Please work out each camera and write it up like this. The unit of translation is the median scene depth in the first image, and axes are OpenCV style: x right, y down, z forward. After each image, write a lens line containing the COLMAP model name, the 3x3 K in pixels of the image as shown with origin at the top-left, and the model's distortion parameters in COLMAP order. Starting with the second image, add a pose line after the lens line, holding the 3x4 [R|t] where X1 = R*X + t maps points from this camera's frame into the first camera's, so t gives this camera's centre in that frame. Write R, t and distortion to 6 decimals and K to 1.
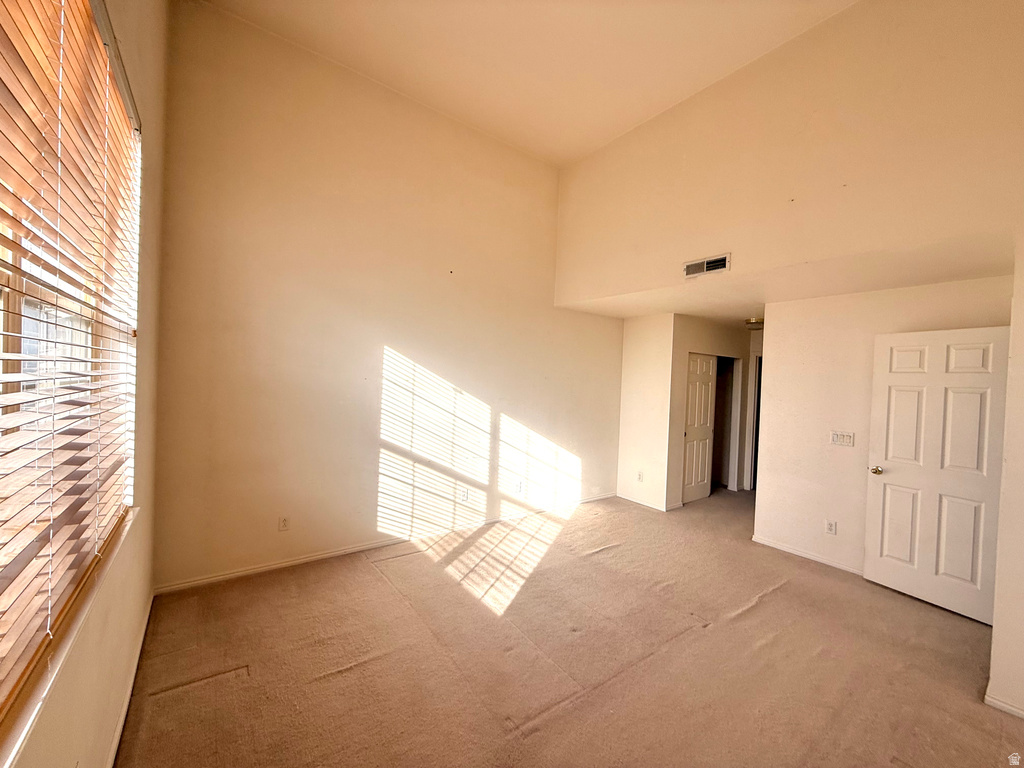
lens RADIAL K [[404.7, 0, 509.5], [0, 404.7, 383.3], [0, 0, 1]] dist [-0.000757, 0.000206]
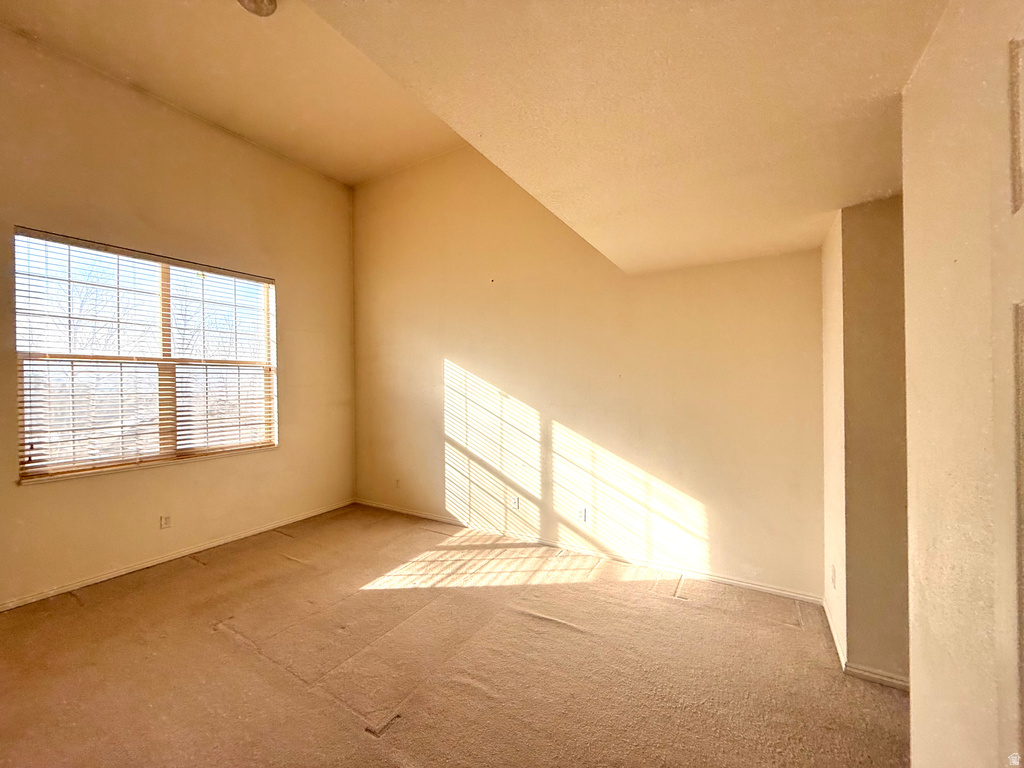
lens RADIAL K [[404.7, 0, 509.5], [0, 404.7, 383.3], [0, 0, 1]] dist [-0.000757, 0.000206]
pose [[0.388582, -0.043922, -0.920367, 0.855762], [0.011884, 0.999019, -0.042658, 0.034983], [0.921337, 0.005639, 0.388723, 0.663663]]
